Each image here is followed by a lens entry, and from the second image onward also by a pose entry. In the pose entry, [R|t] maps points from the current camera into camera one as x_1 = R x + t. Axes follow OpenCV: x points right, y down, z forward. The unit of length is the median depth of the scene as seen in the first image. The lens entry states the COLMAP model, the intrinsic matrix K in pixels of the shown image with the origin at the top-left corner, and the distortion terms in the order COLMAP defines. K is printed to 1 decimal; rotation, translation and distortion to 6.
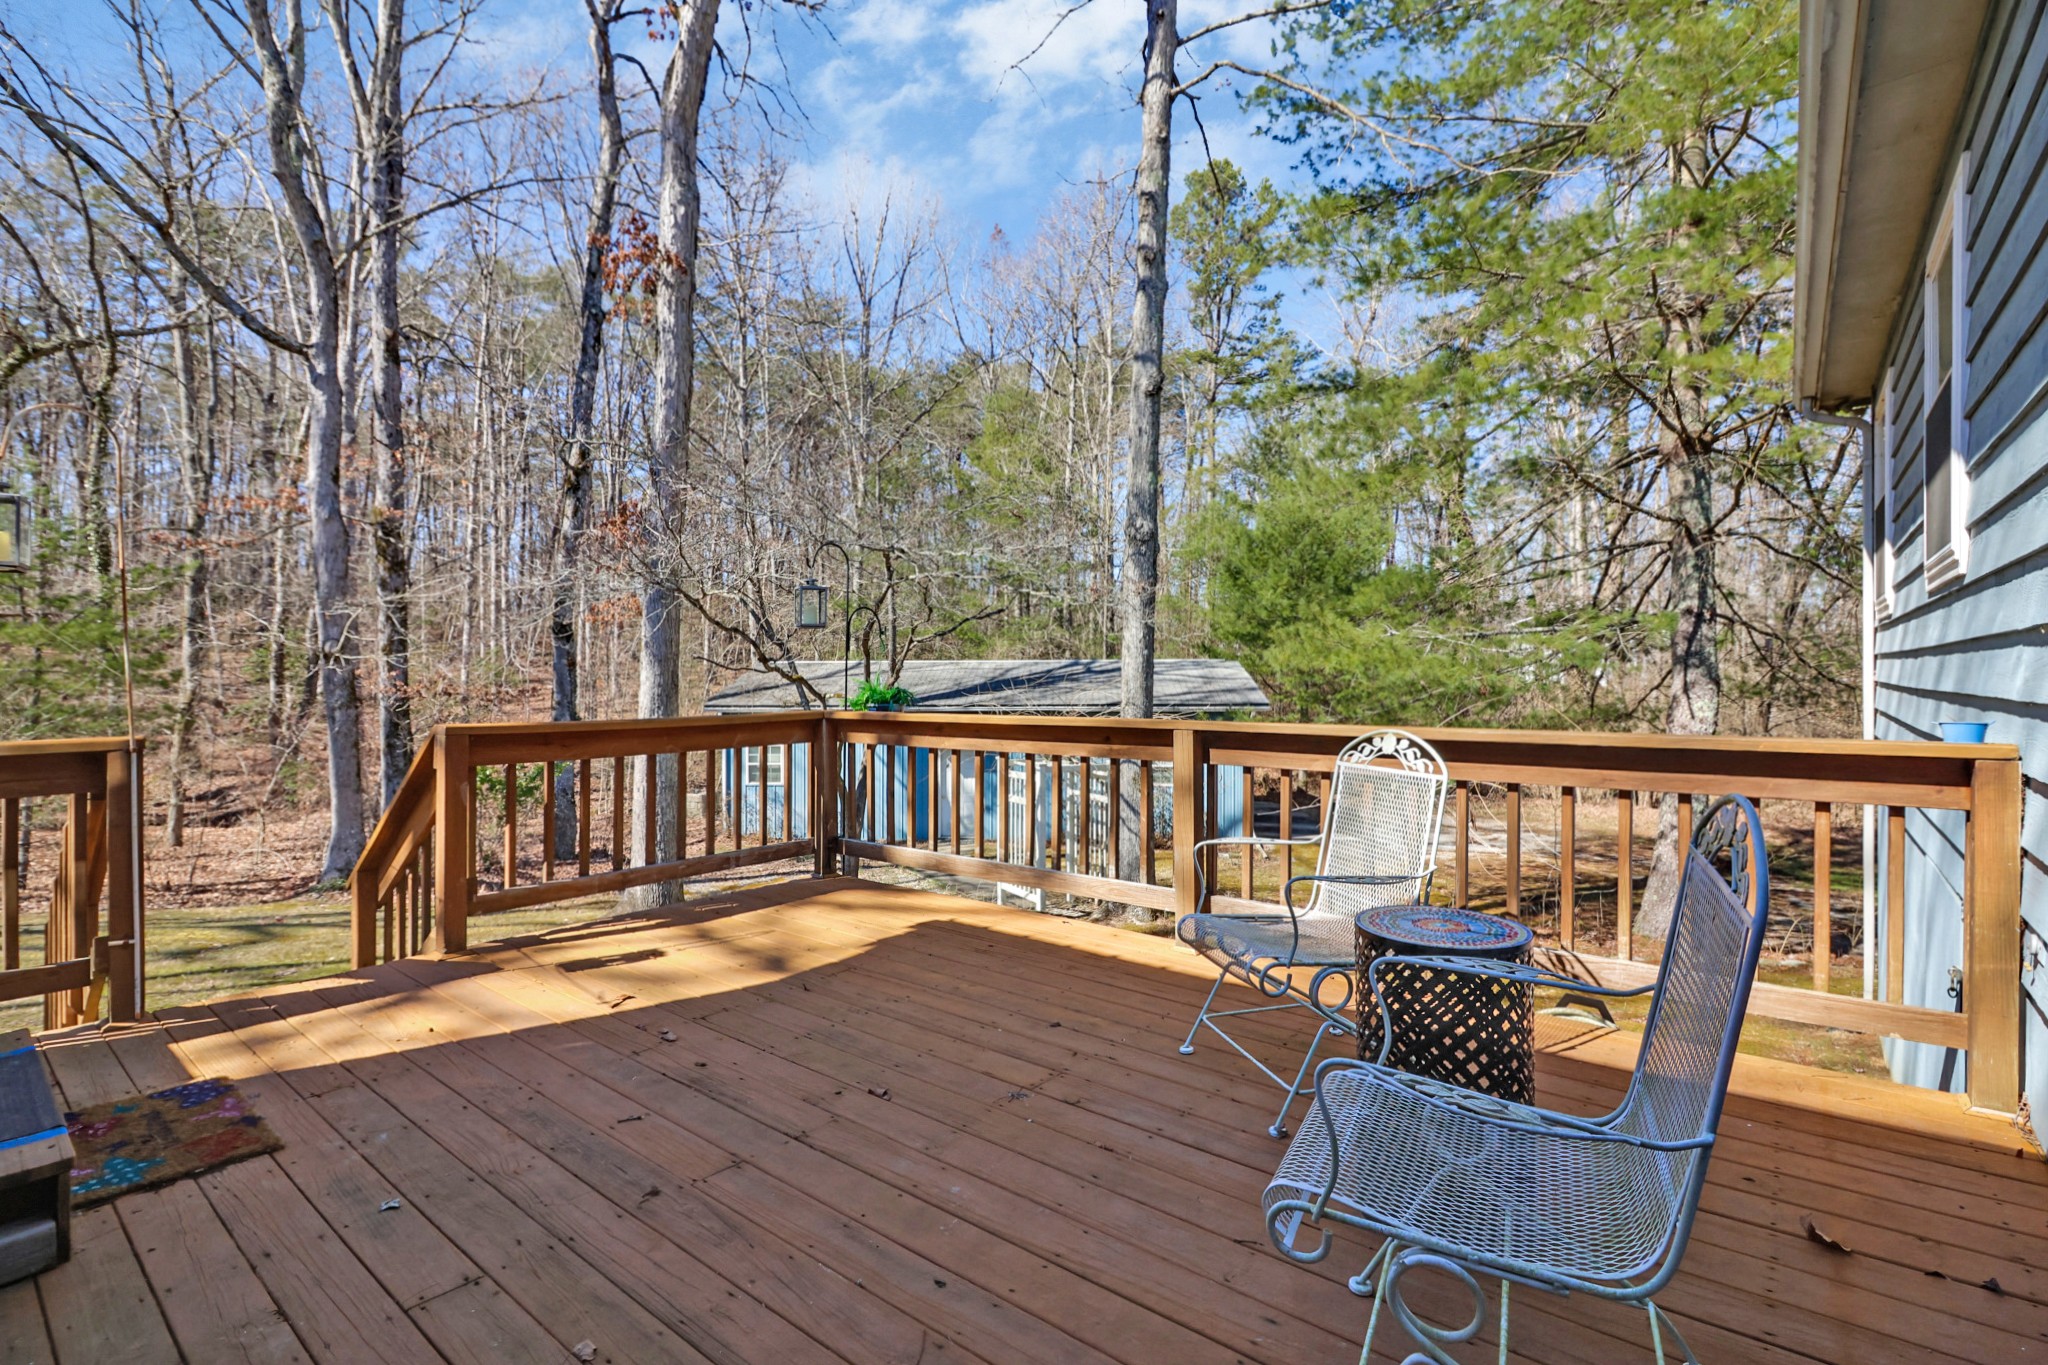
lens RADIAL K [[947.4, 0, 1019.8], [0, 947.4, 680.8], [0, 0, 1]] dist [-0.002451, -0.000449]
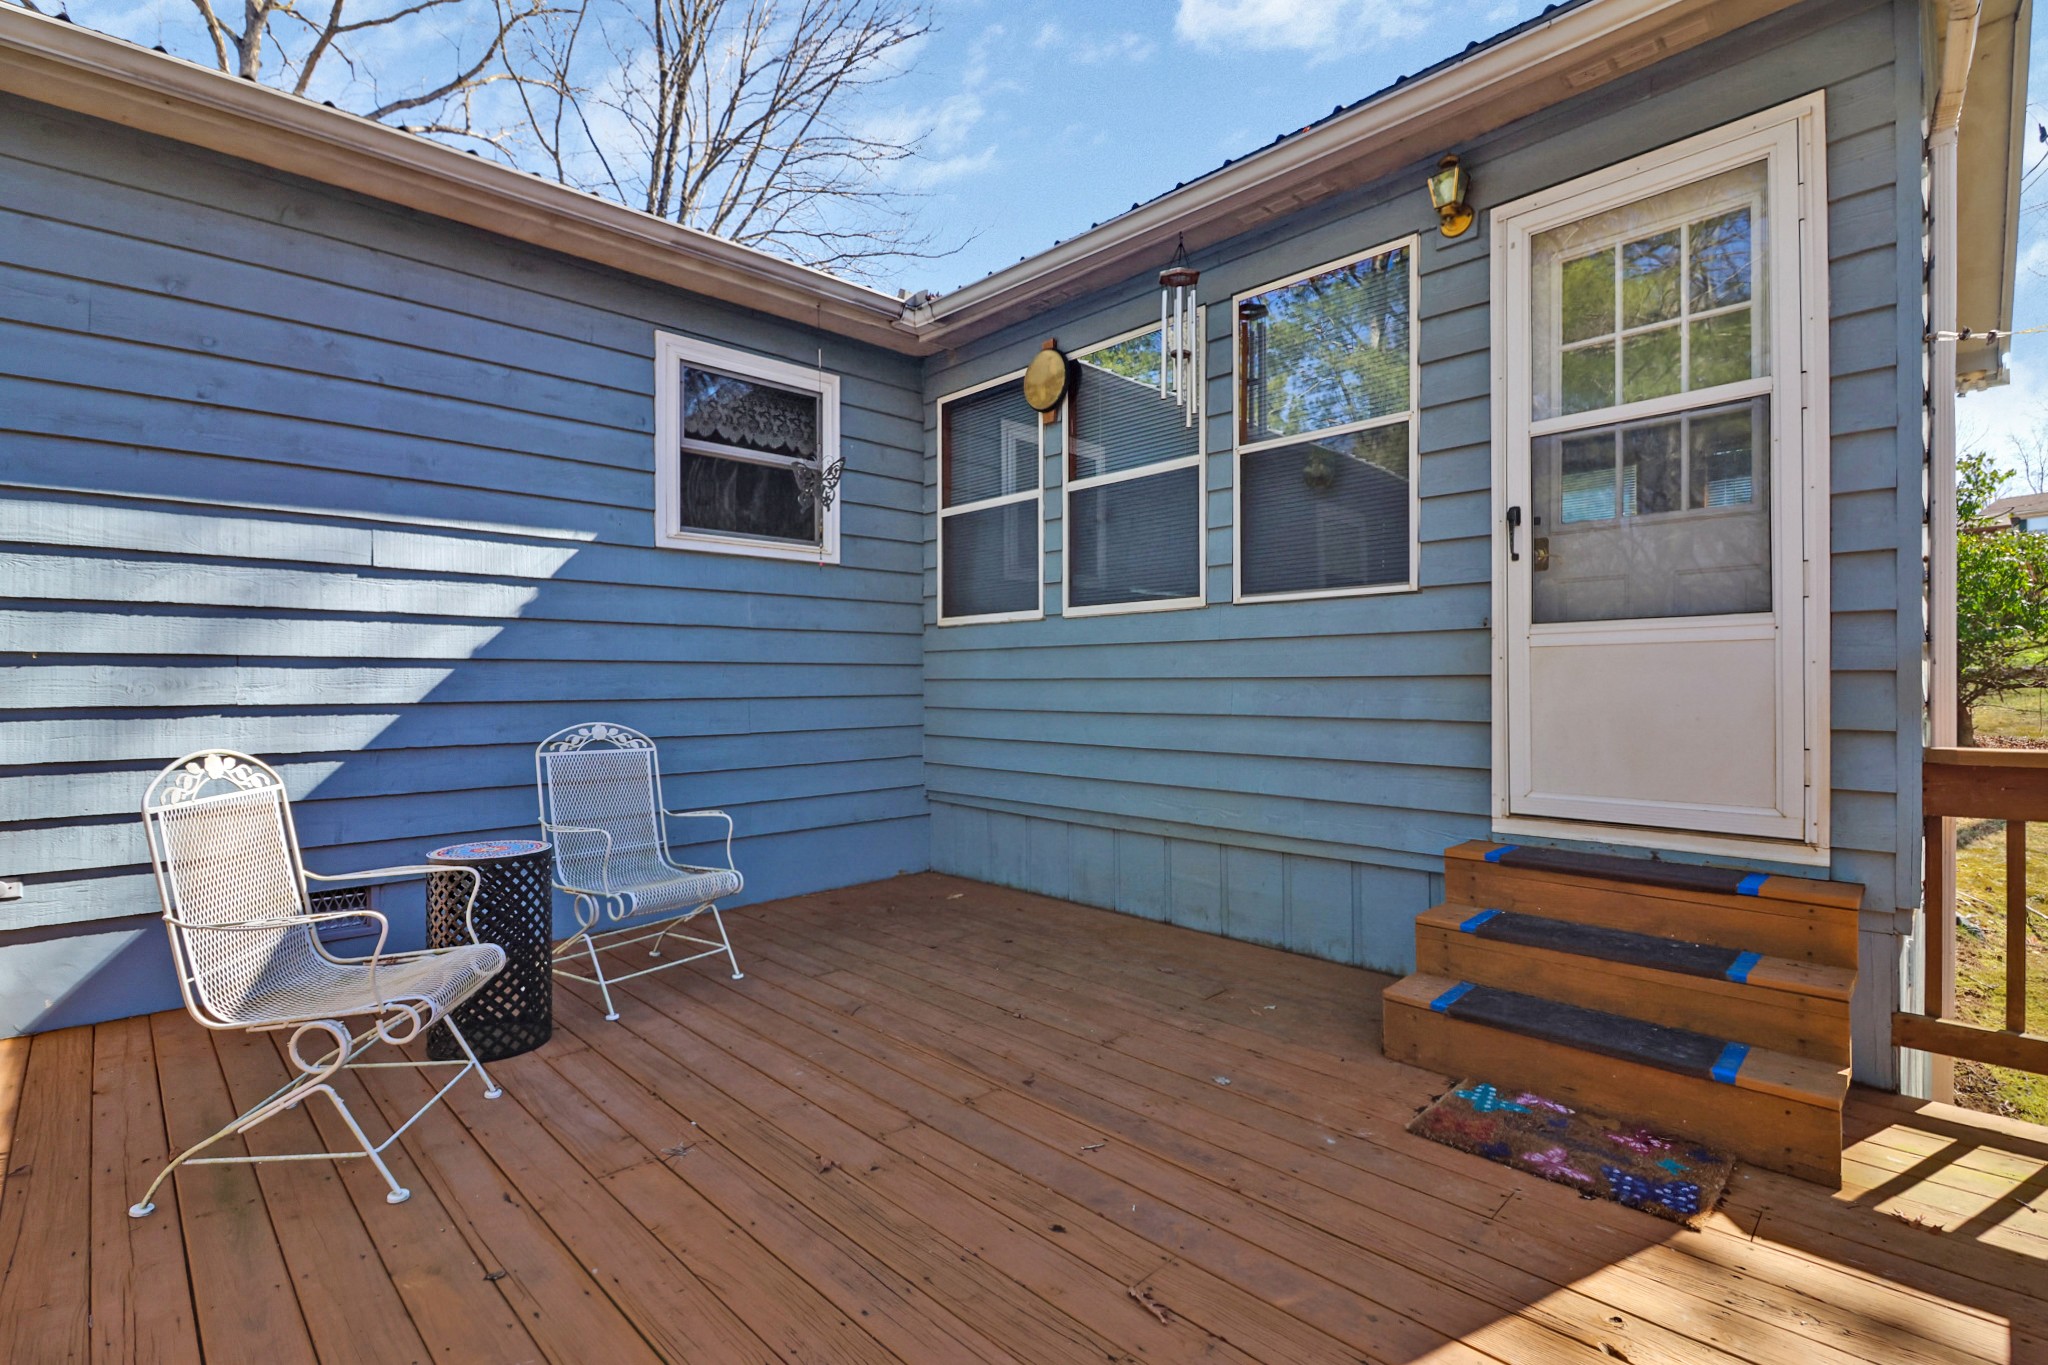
lens RADIAL K [[947.4, 0, 1003.1], [0, 947.4, 682.9], [0, 0, 1]] dist [-0.002451, -0.000449]
pose [[-0.992035, 0.007450, 0.125741, -0.443524], [0.008726, 0.999916, 0.009599, -0.009506], [-0.125659, 0.010620, -0.992017, 1.936825]]
